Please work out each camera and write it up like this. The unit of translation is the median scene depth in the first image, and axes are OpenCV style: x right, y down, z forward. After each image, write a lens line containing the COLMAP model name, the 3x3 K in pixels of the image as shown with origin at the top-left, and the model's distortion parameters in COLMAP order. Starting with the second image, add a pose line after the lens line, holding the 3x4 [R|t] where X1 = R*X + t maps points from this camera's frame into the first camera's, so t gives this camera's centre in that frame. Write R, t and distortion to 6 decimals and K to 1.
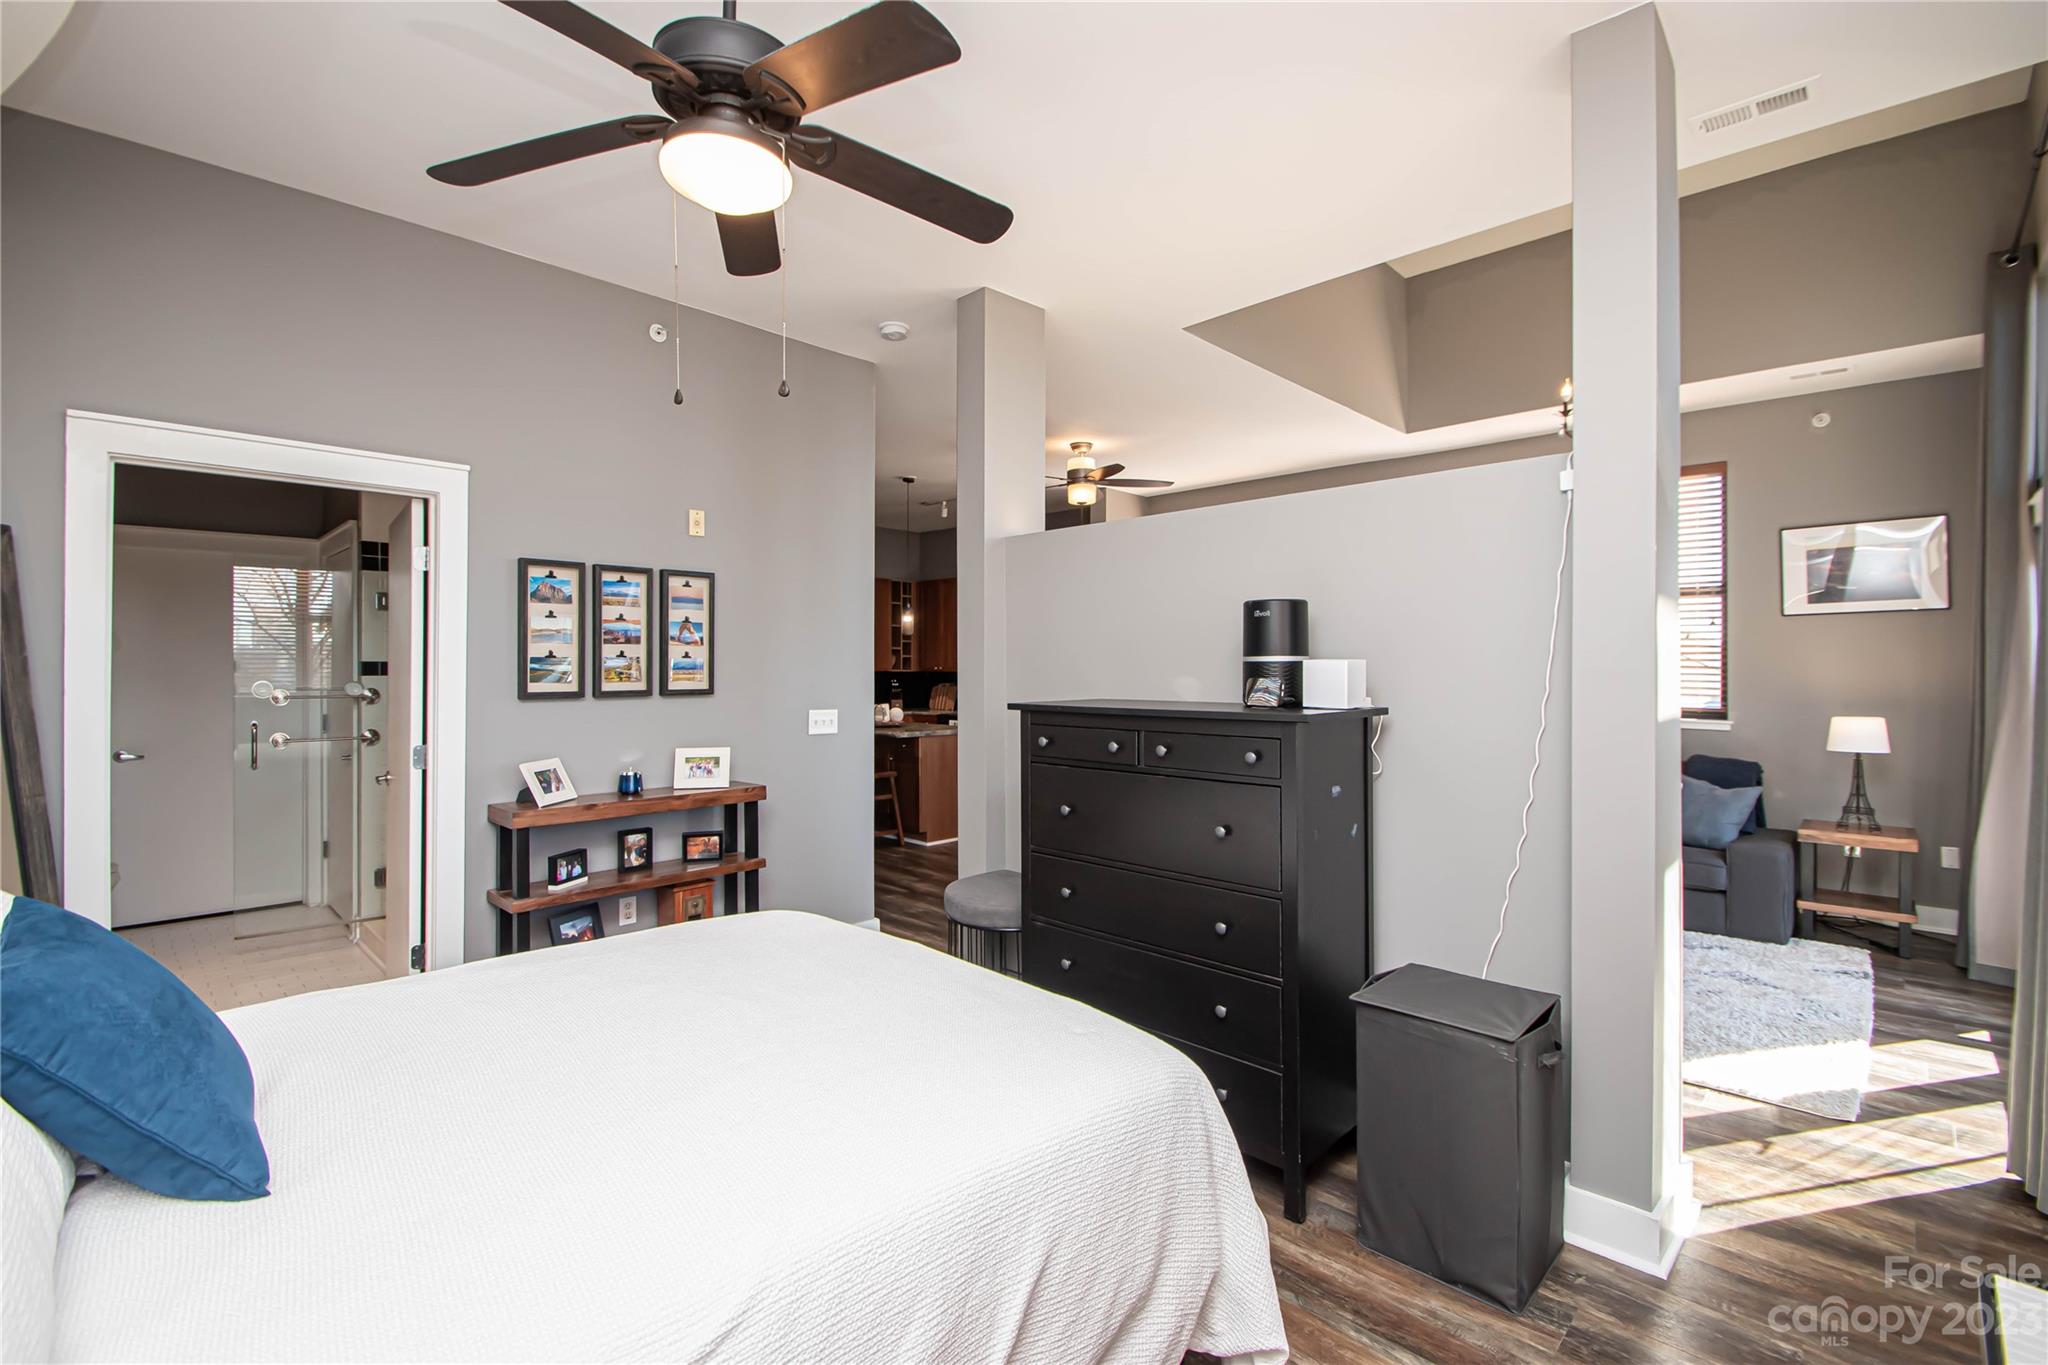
lens RADIAL K [[921.6, 0, 1002.9], [0, 921.6, 657.4], [0, 0, 1]] dist [0.001520, -0.009668]
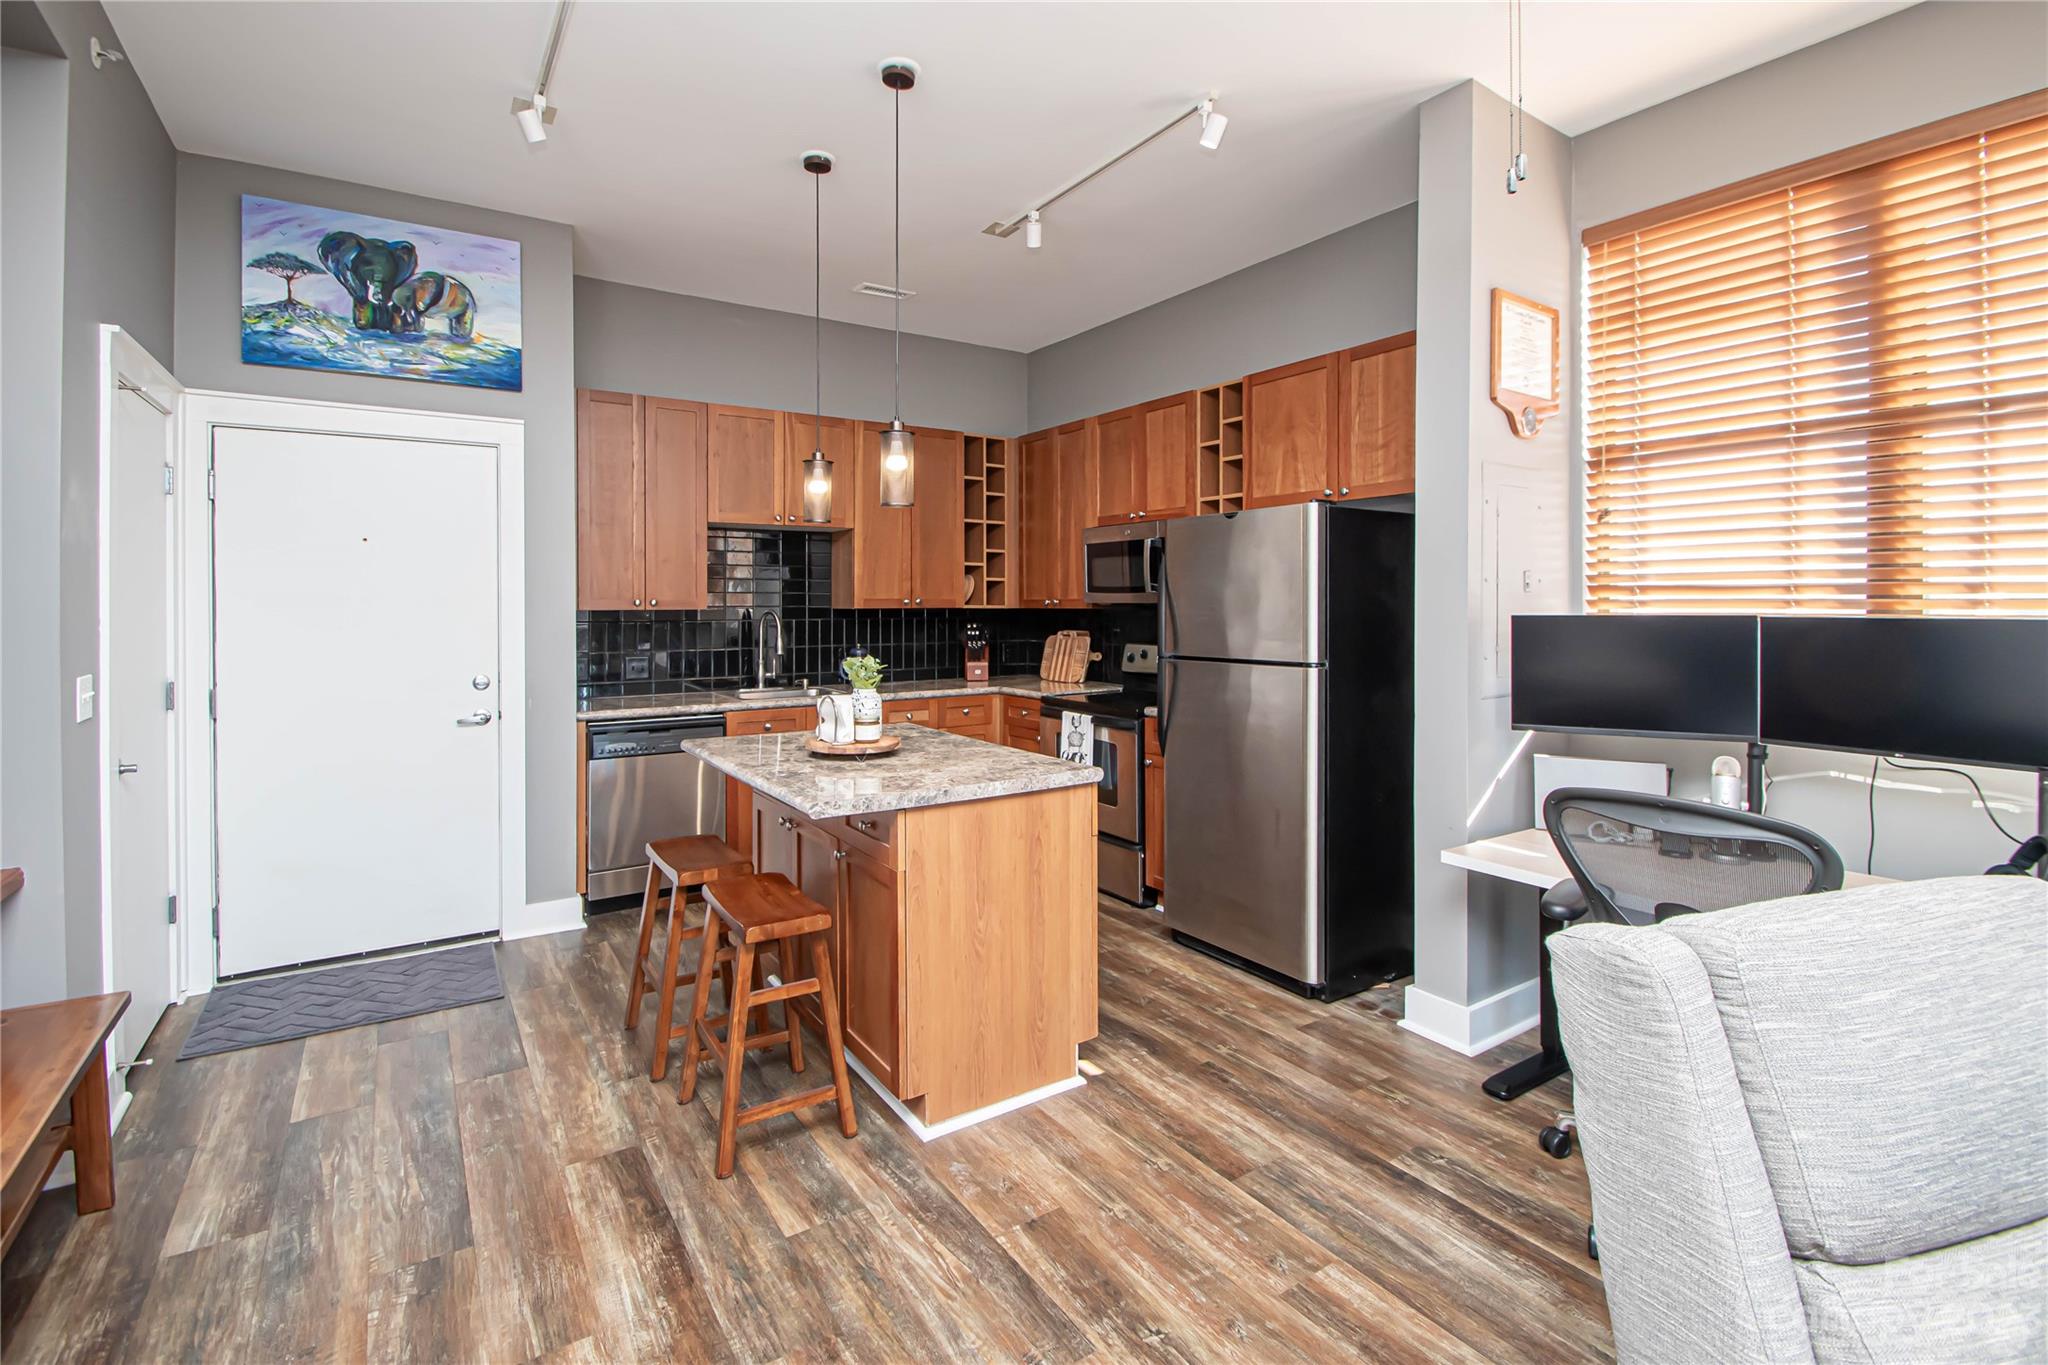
lens RADIAL K [[921.6, 0, 989.8], [0, 921.6, 607.1], [0, 0, 1]] dist [0.001520, -0.009668]
pose [[0.973093, -0.002726, -0.230396, 0.042883], [0.005977, 0.999892, 0.013417, 0.020801], [0.230335, -0.014433, 0.973004, 1.264649]]
